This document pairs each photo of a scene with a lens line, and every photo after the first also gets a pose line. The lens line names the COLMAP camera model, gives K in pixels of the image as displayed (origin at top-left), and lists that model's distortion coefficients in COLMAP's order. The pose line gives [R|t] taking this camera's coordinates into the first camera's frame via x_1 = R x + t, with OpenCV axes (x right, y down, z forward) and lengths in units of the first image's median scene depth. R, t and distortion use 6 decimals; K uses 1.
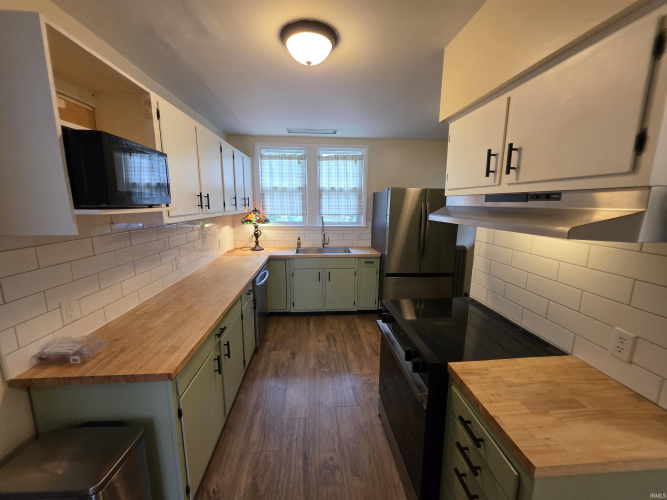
lens RADIAL K [[266.4, 0, 331.5], [0, 266.4, 250.5], [0, 0, 1]] dist [0.001596, -0.000522]
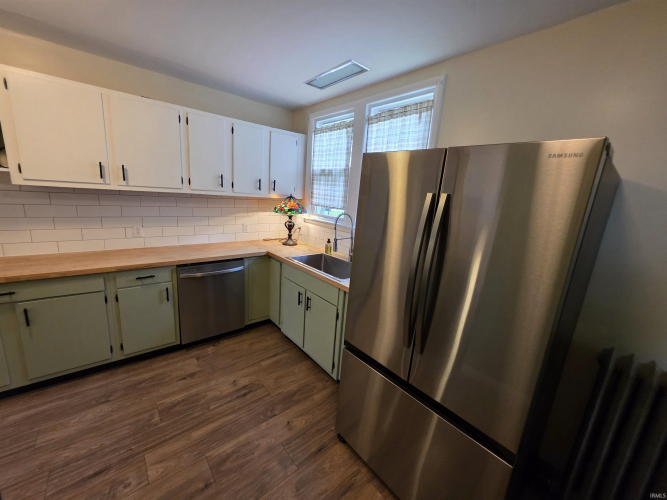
lens RADIAL K [[266.4, 0, 330.8], [0, 266.4, 249.0], [0, 0, 1]] dist [0.001596, -0.000522]
pose [[0.572943, 0.206999, -0.793025, 0.471762], [-0.205920, 0.972900, 0.105178, -0.104157], [0.793305, 0.103039, 0.600041, 0.600853]]
